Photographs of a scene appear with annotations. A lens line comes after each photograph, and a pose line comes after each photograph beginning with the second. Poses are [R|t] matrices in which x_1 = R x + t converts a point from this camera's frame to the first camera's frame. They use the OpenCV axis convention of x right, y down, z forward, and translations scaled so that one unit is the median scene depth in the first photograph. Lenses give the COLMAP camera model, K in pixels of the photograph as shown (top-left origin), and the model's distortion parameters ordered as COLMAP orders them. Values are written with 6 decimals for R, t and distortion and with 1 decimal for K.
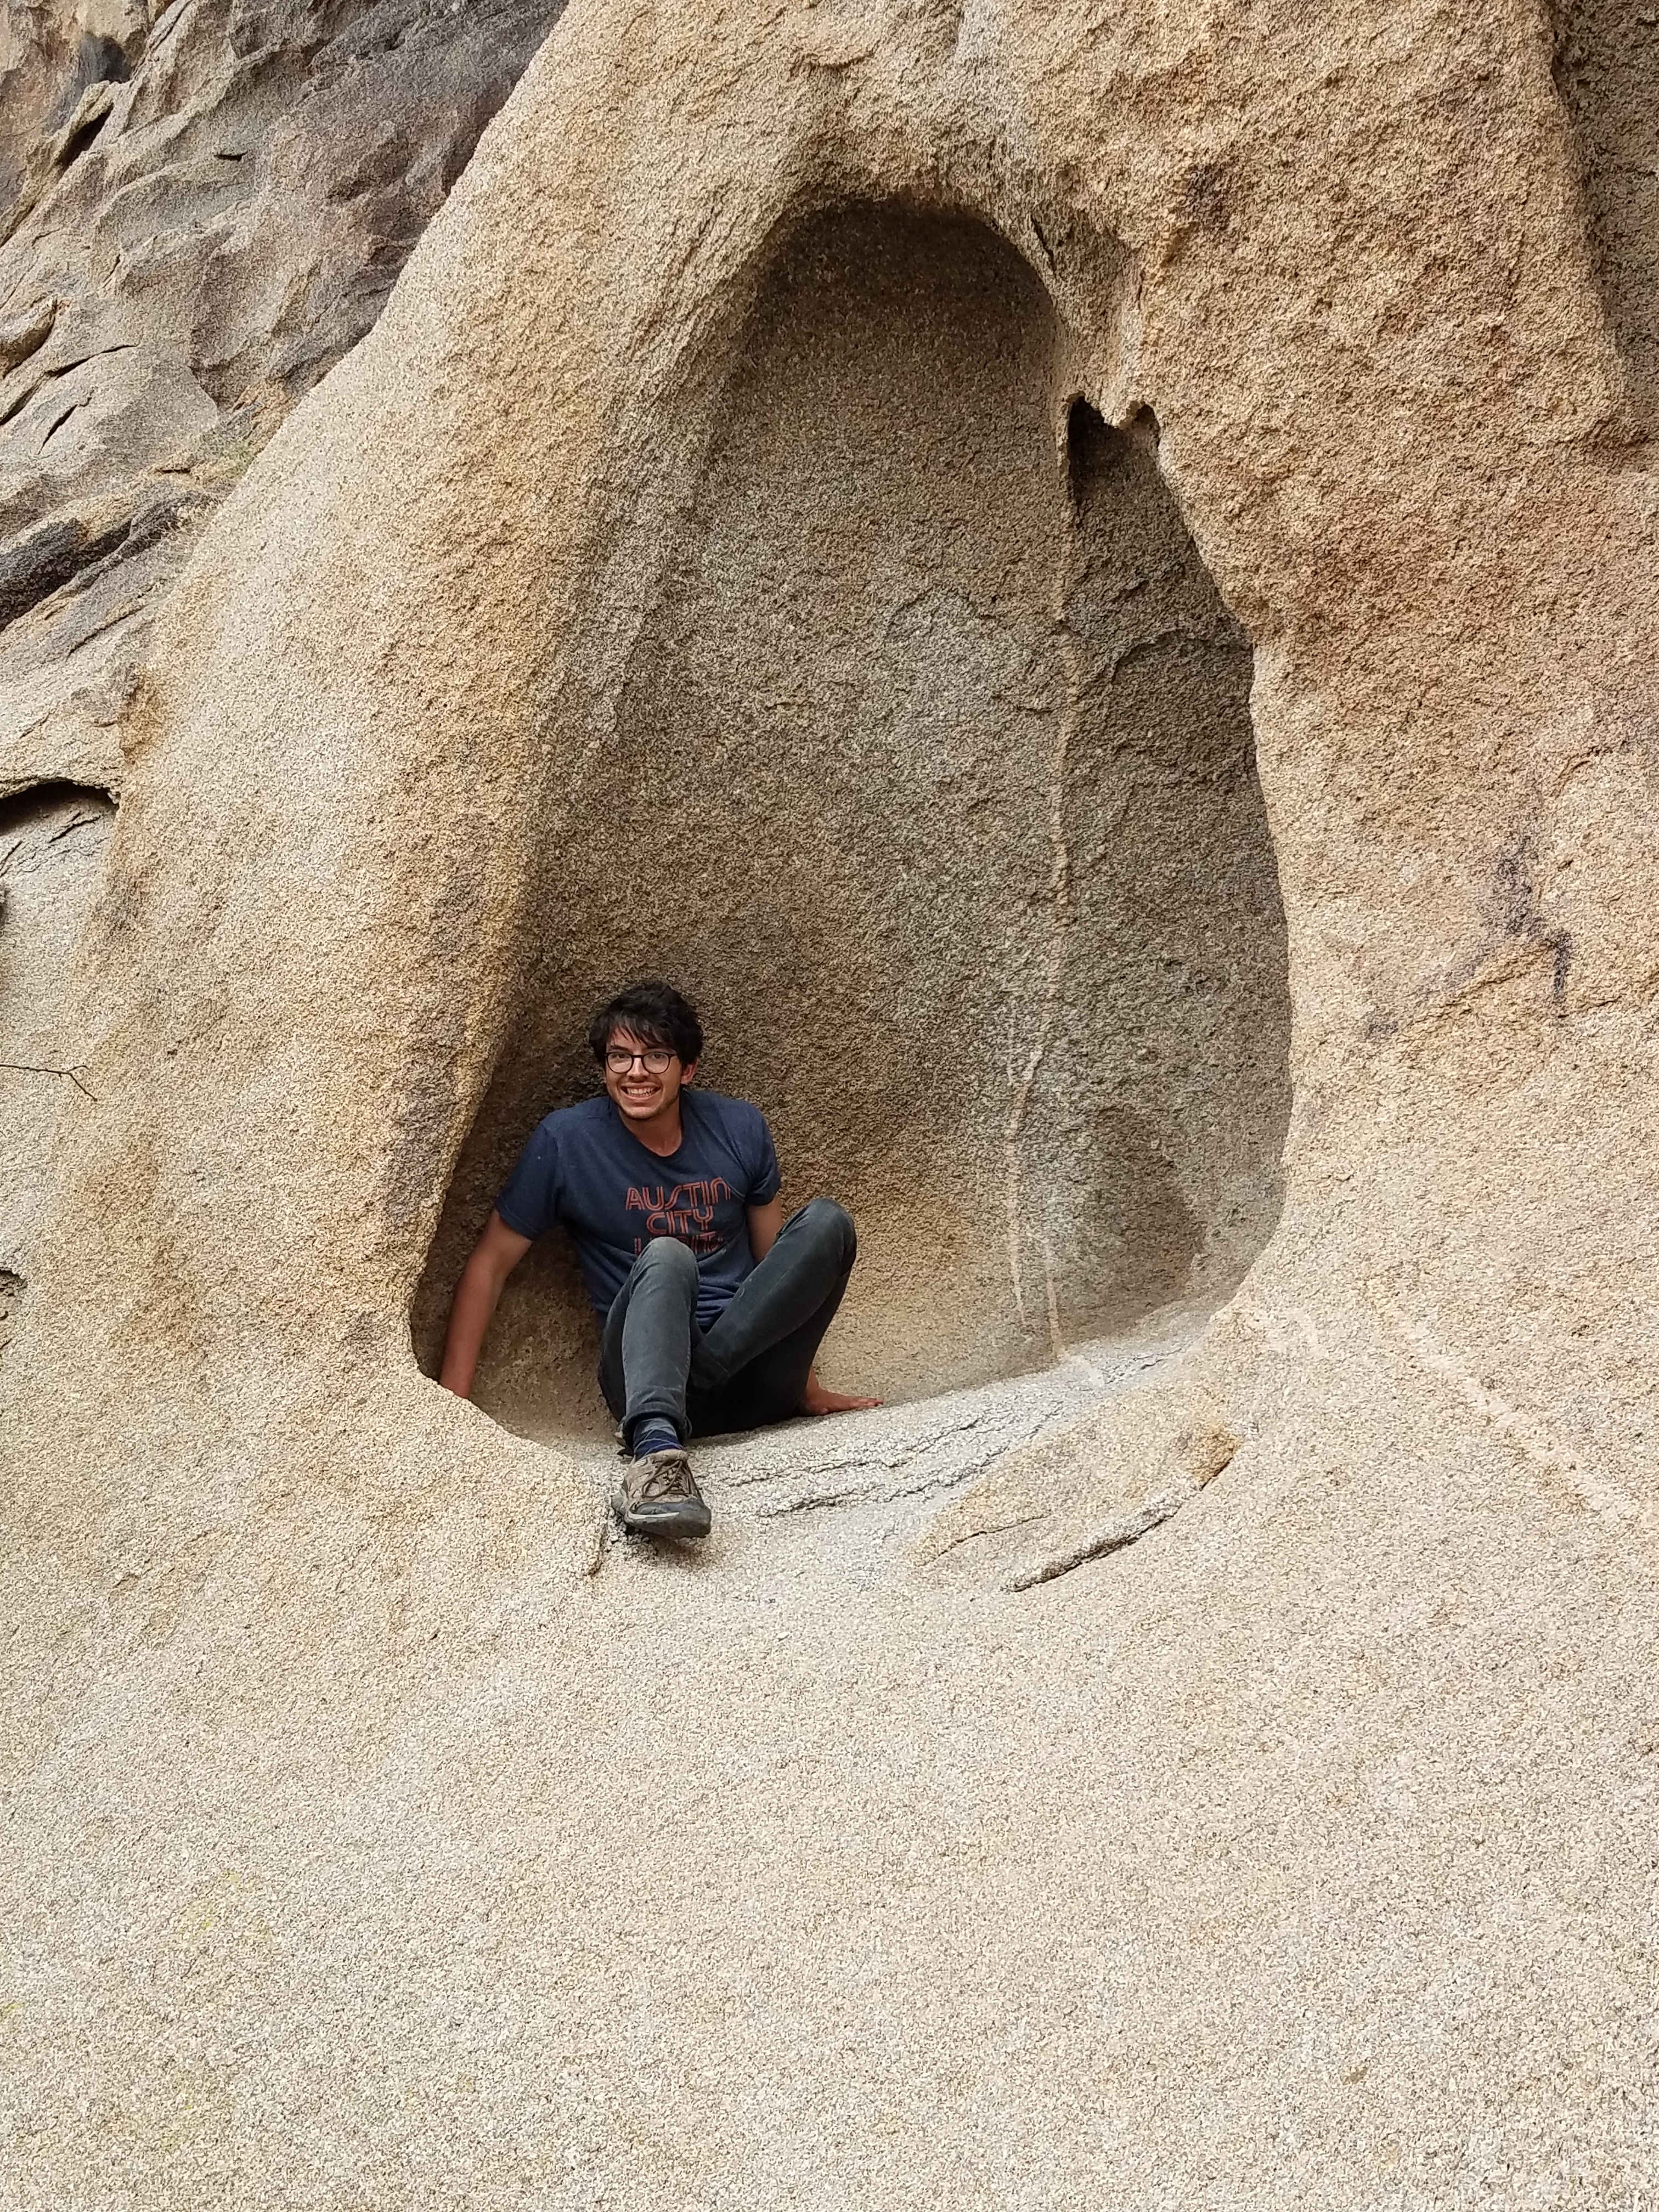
lens RADIAL K [[2094.0, 0, 829.5], [0, 2094.0, 1106.0], [0, 0, 1]] dist [0.323170, -0.613840]
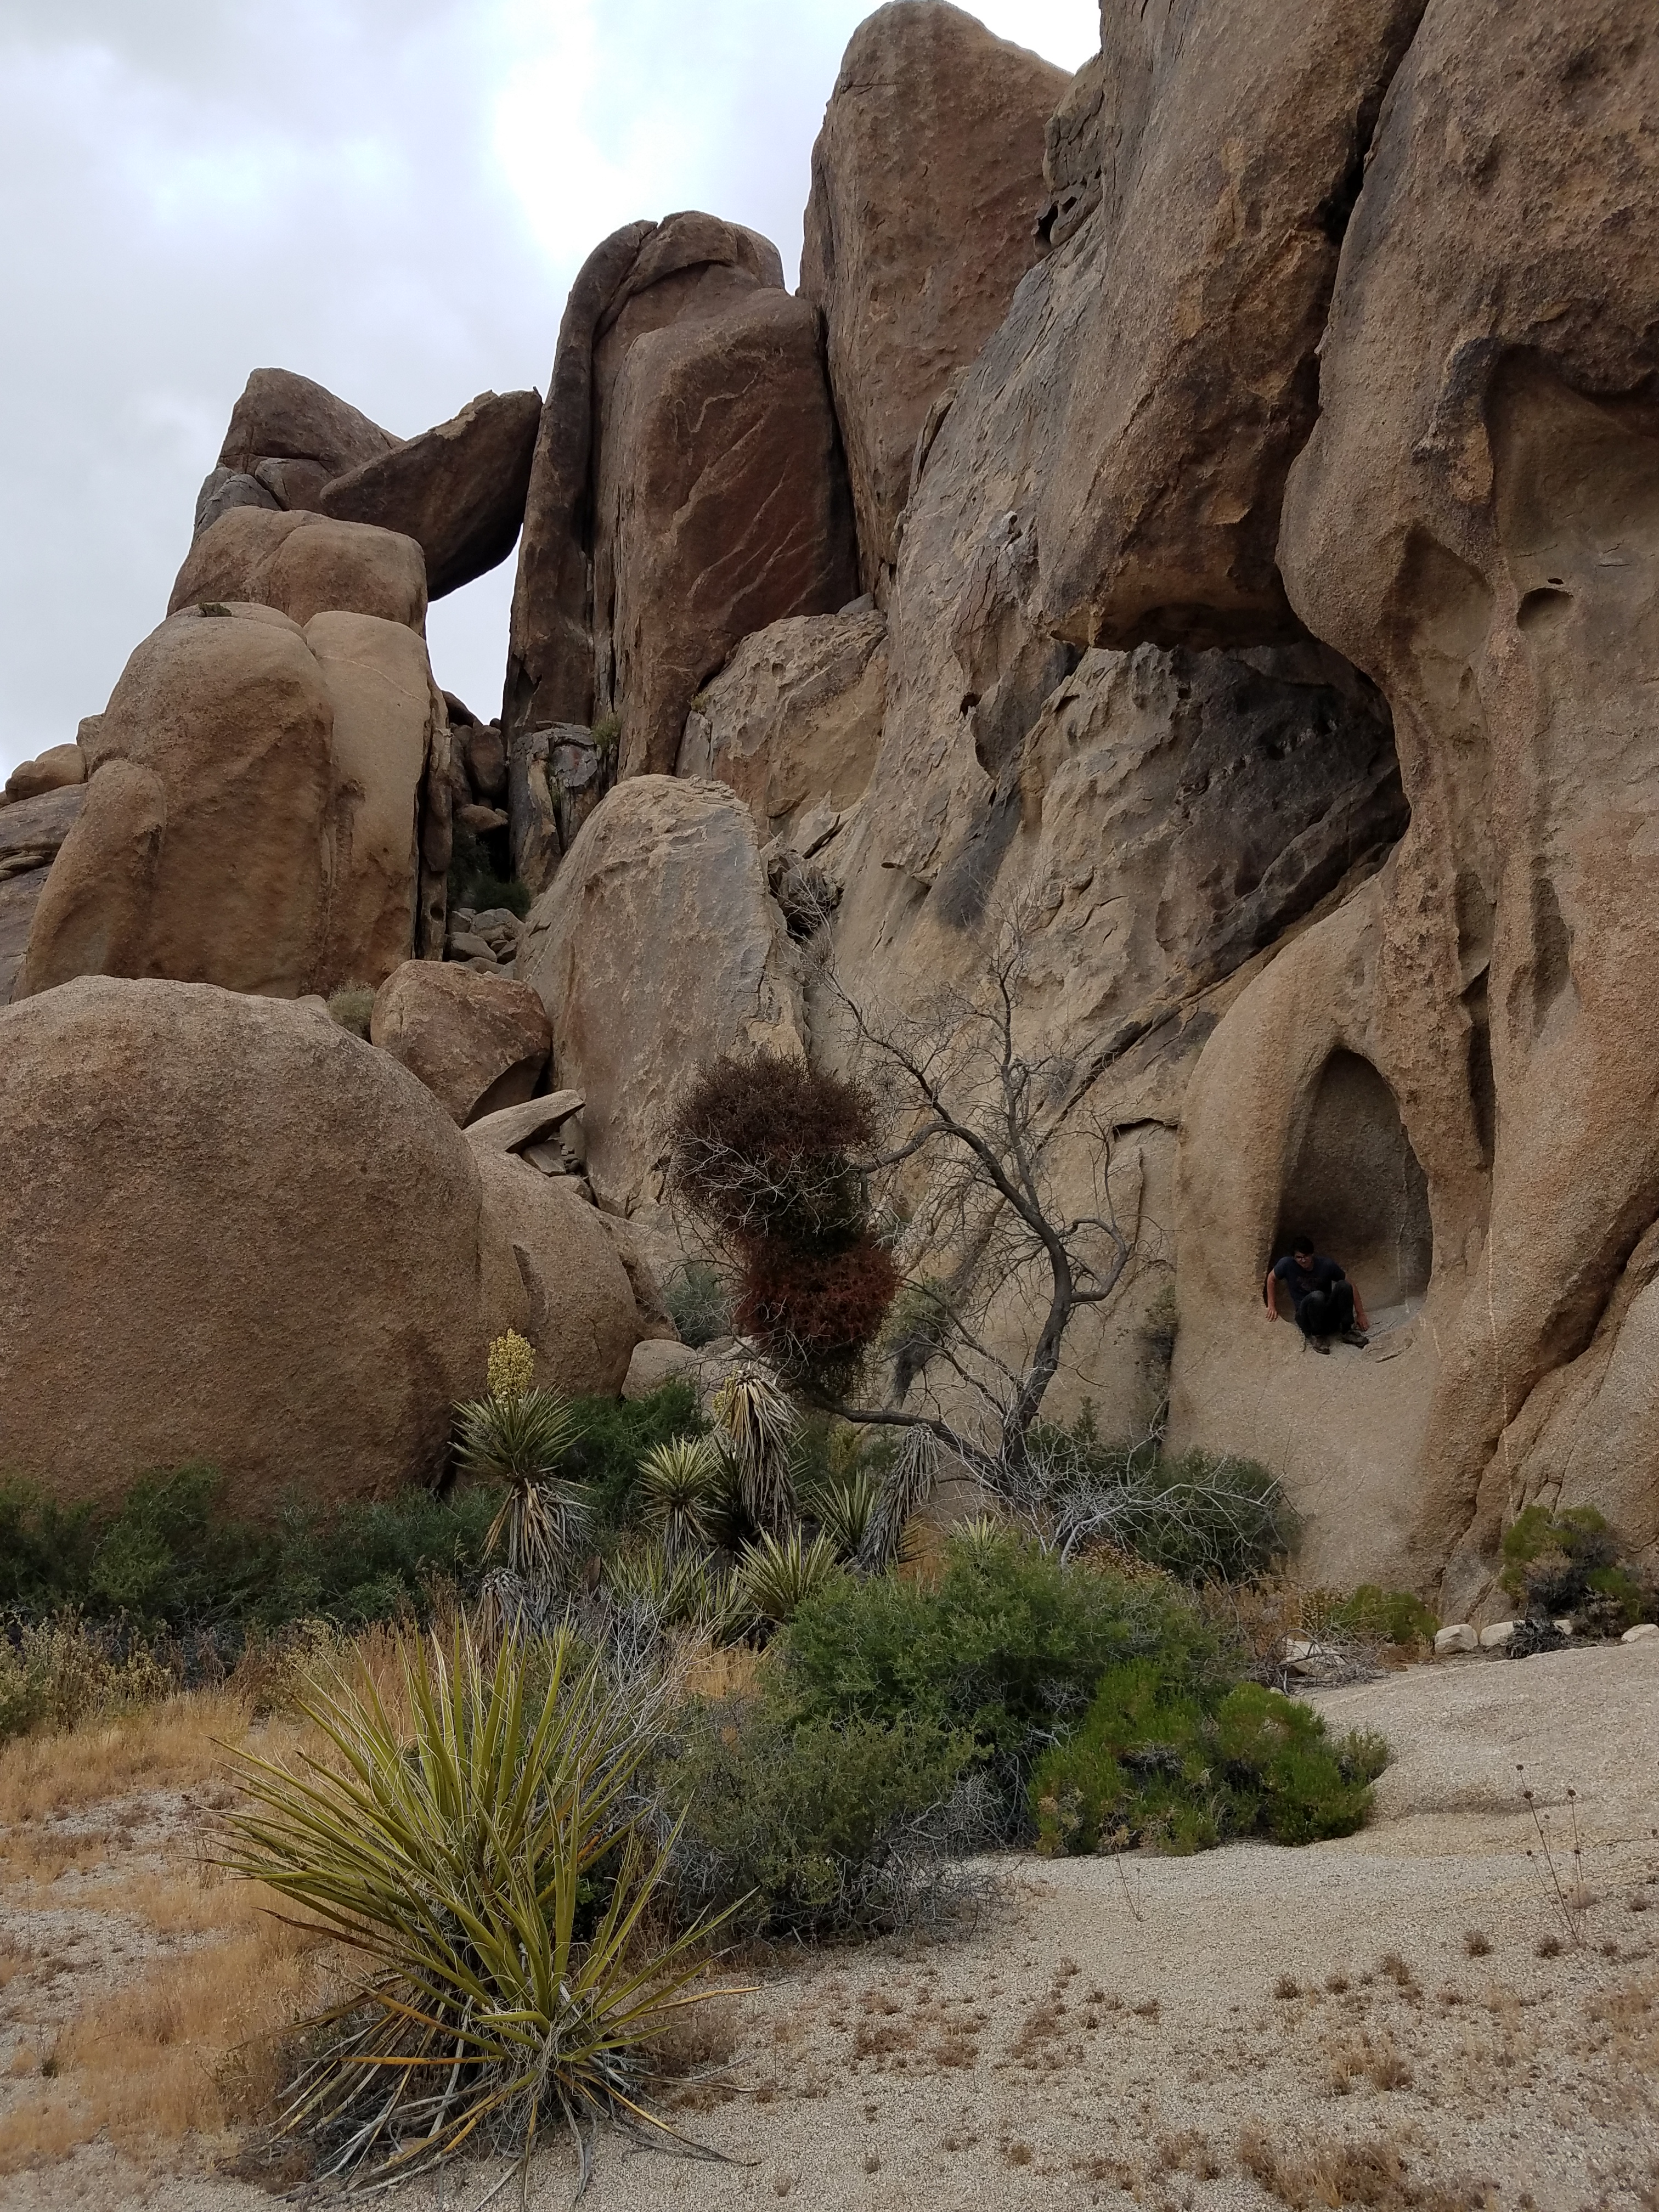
lens RADIAL K [[1630.4, 0, 839.1], [0, 1630.4, 1071.9], [0, 0, 1]] dist [0.160385, -0.237406]
pose [[0.925963, -0.031293, -0.376314, 0.333800], [0.096140, 0.983257, 0.154801, -1.029261], [0.365169, -0.179519, 0.913468, -2.620904]]
